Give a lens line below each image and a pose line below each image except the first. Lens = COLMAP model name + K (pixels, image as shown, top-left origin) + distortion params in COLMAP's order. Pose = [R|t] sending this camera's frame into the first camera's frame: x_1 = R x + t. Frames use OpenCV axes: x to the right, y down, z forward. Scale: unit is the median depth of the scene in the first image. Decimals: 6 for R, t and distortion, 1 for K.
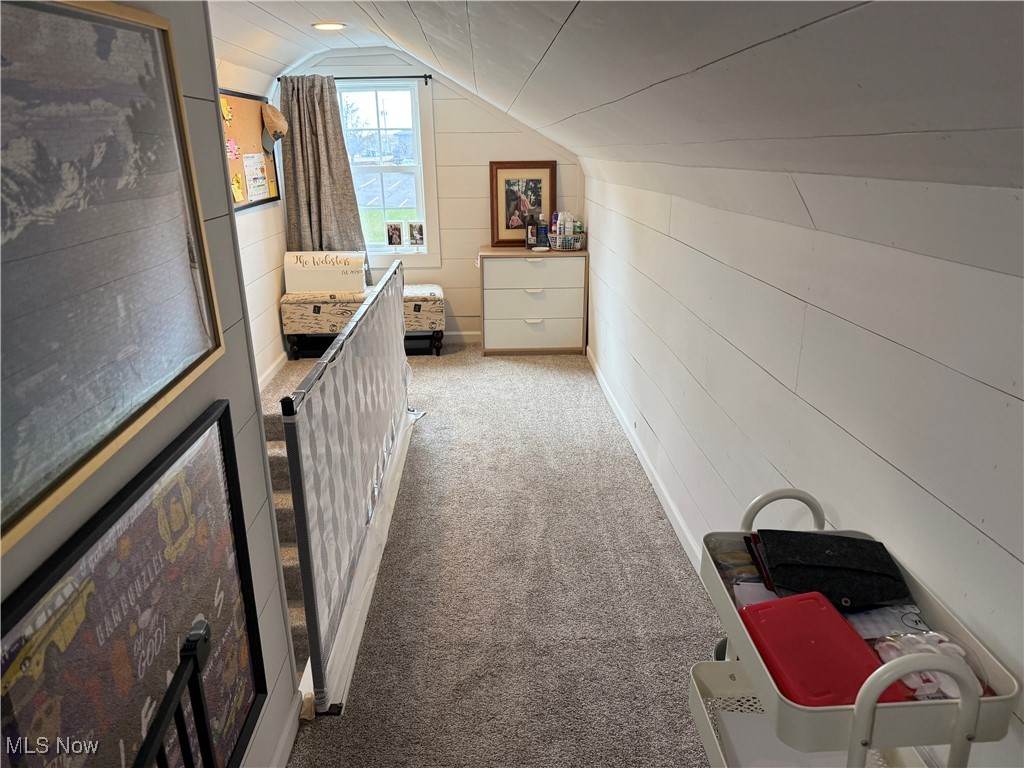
lens RADIAL K [[724.9, 0, 513.6], [0, 724.9, 388.3], [0, 0, 1]] dist [0.070562, -0.085391]
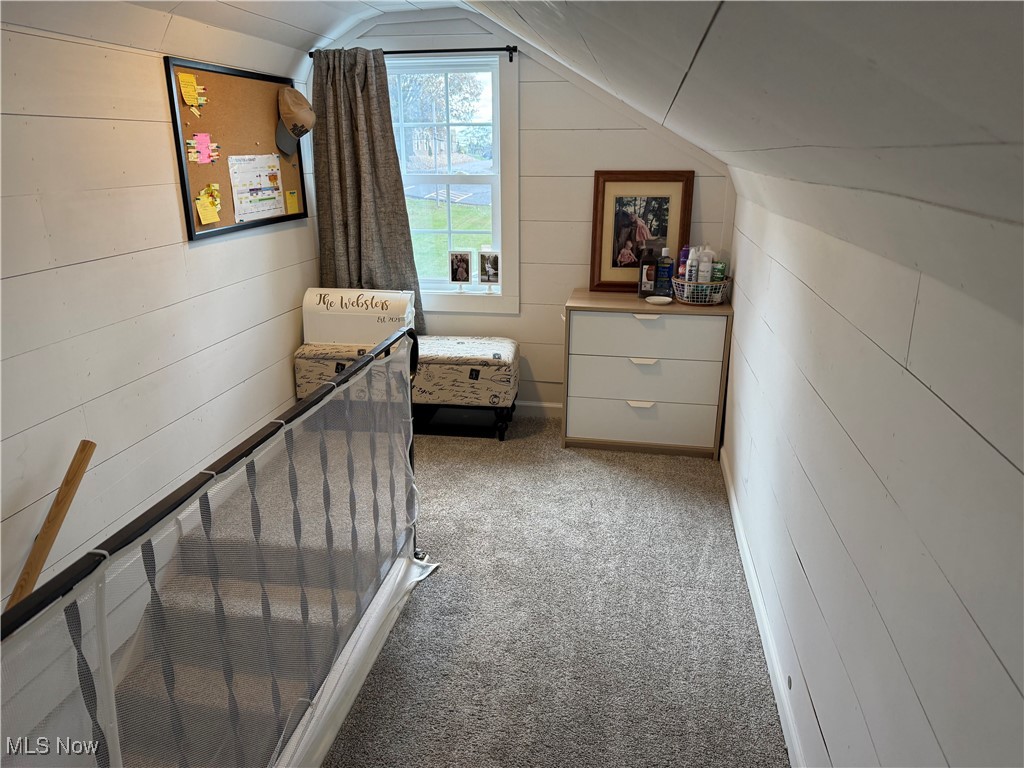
lens RADIAL K [[724.9, 0, 509.5], [0, 724.9, 380.6], [0, 0, 1]] dist [0.070562, -0.085391]
pose [[0.977291, 0.074177, -0.198497, 0.041425], [-0.077850, 0.996907, -0.010751, -0.099459], [0.197085, 0.025960, 0.980043, 0.314005]]
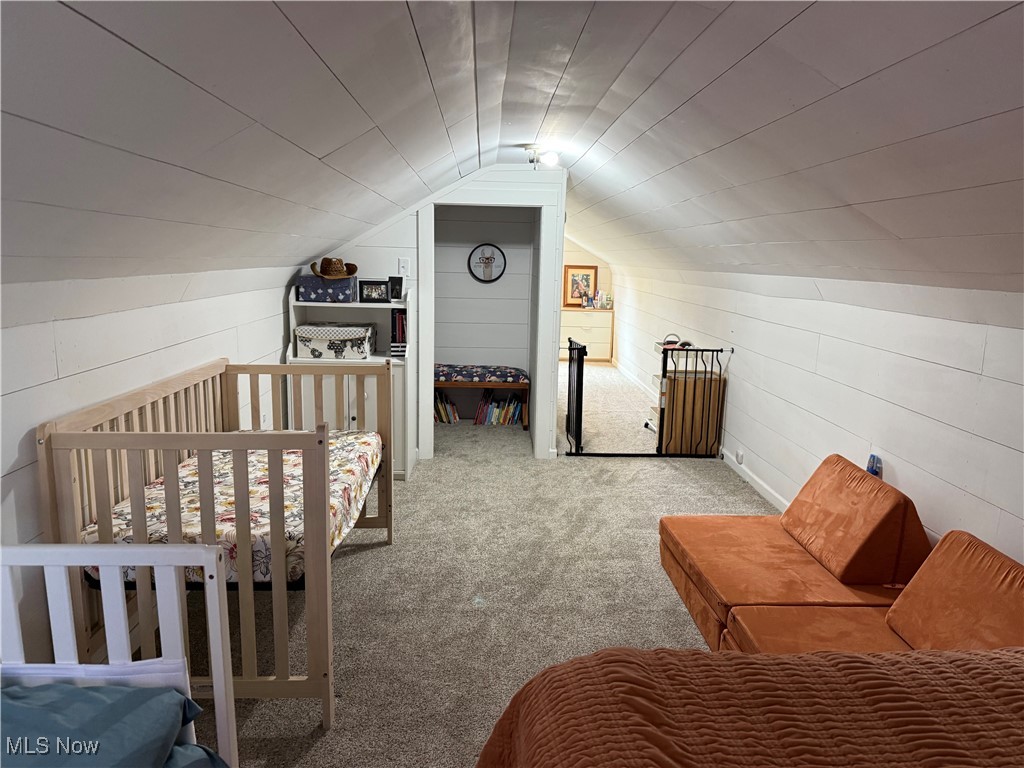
lens RADIAL K [[724.9, 0, 514.8], [0, 724.9, 381.2], [0, 0, 1]] dist [0.070562, -0.085391]
pose [[0.999338, 0.036046, 0.004978, -0.170173], [-0.034922, 0.988499, -0.147139, 0.304949], [-0.010225, 0.146867, 0.989103, -0.929493]]
